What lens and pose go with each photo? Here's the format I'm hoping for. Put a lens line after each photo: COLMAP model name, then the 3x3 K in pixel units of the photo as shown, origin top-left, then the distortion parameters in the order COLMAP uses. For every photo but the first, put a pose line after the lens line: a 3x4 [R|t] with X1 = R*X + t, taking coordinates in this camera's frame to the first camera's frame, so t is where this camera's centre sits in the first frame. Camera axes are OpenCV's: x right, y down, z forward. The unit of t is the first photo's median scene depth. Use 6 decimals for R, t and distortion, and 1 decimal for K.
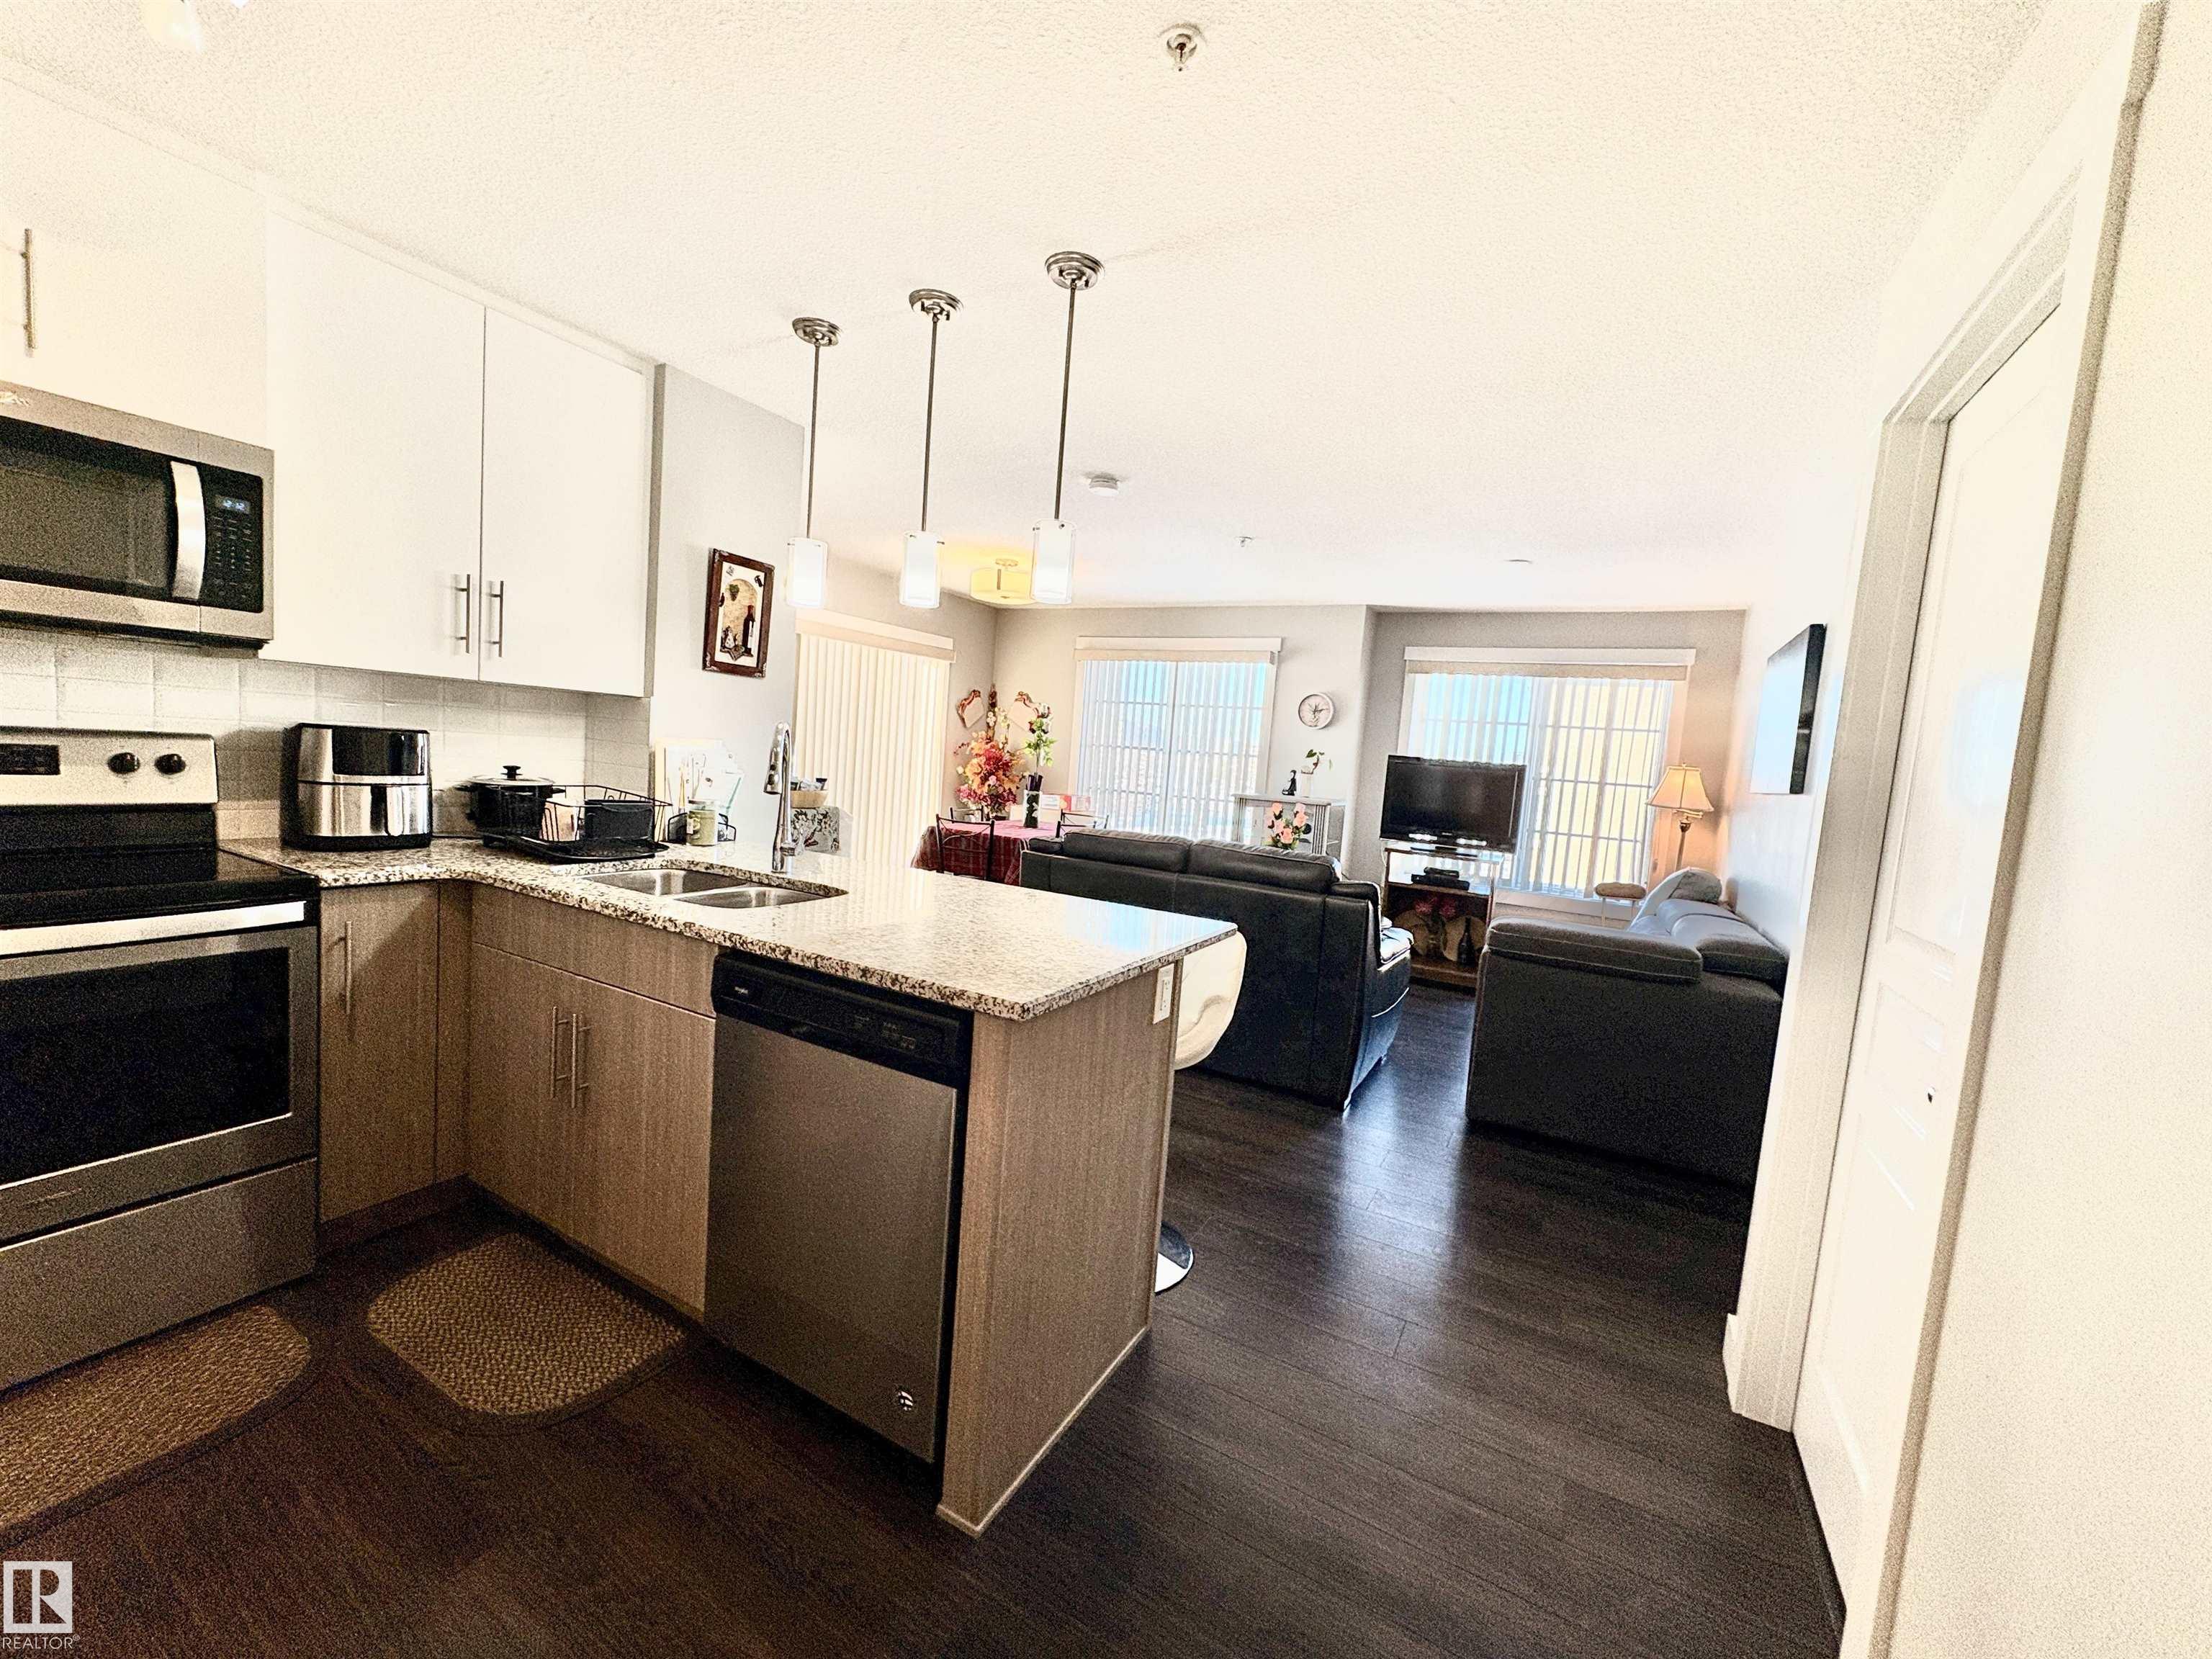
lens RADIAL K [[883.8, 0, 1106.0], [0, 883.8, 829.5], [0, 0, 1]] dist [-0.001513, 0.000347]
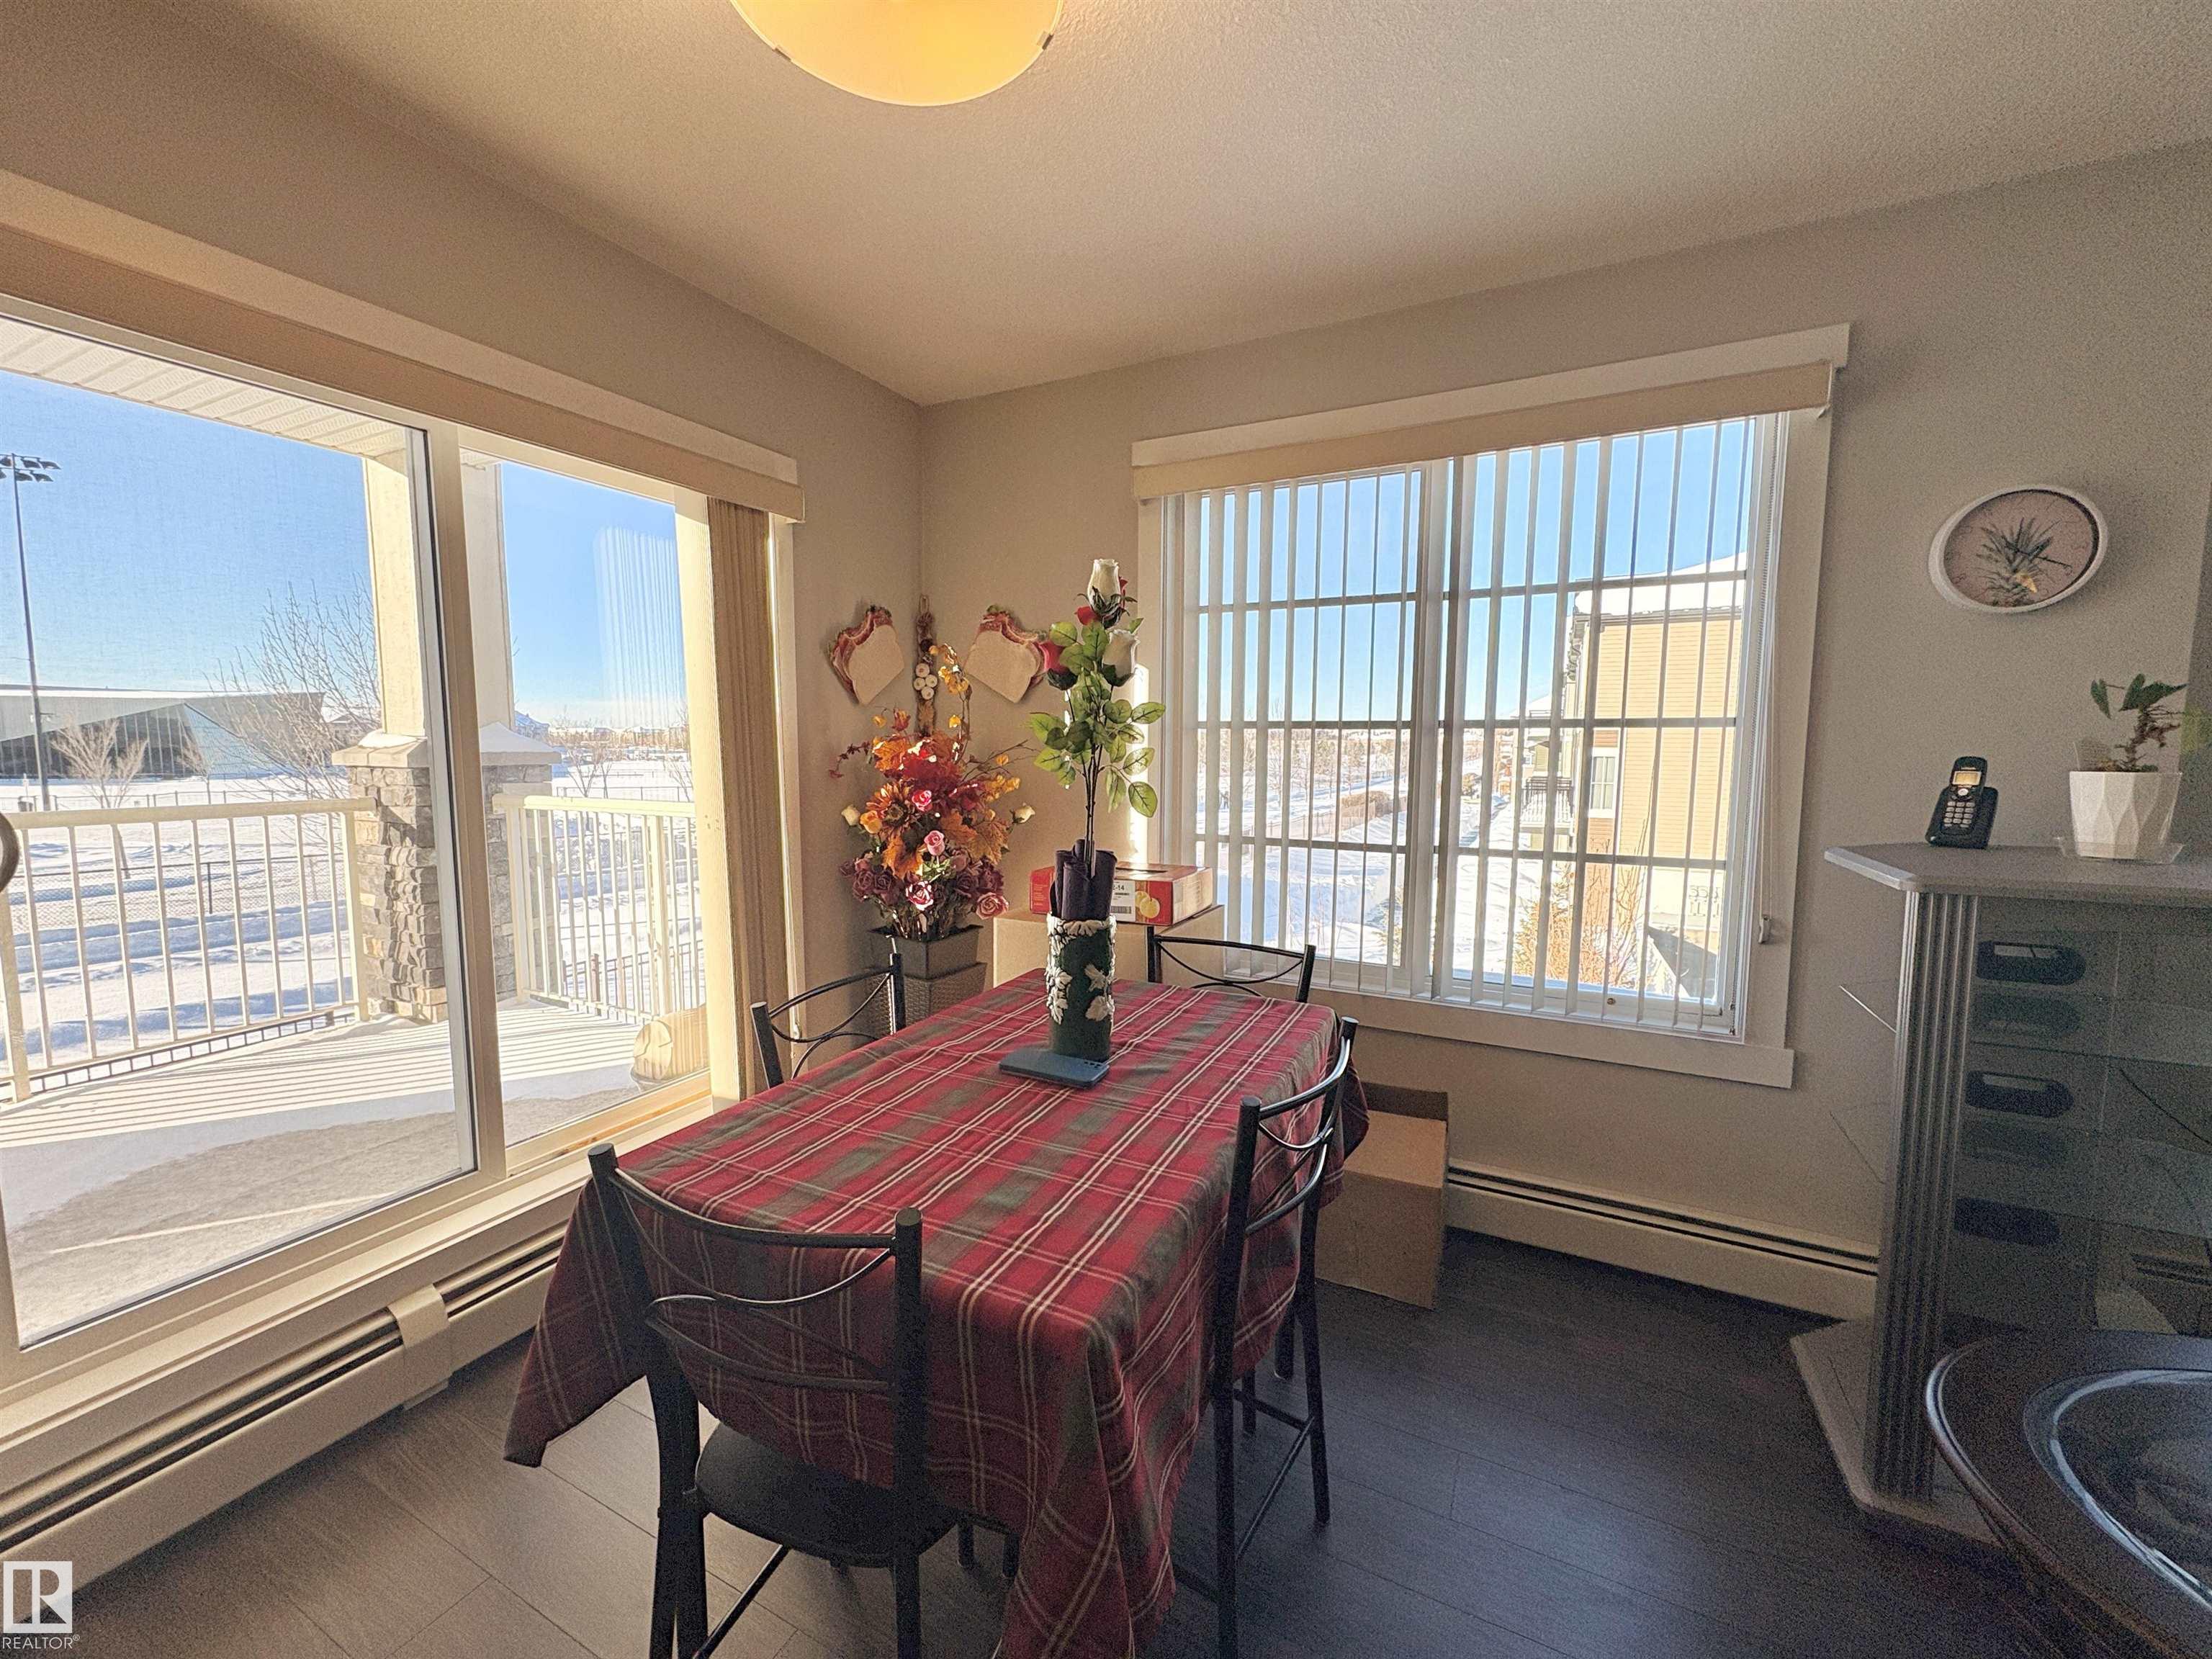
lens RADIAL K [[883.8, 0, 1106.0], [0, 883.8, 829.5], [0, 0, 1]] dist [-0.001513, 0.000347]
pose [[0.996762, -0.074596, 0.030008, -0.087639], [0.074192, 0.997141, 0.014360, -0.077132], [-0.030993, -0.012088, 0.999446, 0.806770]]
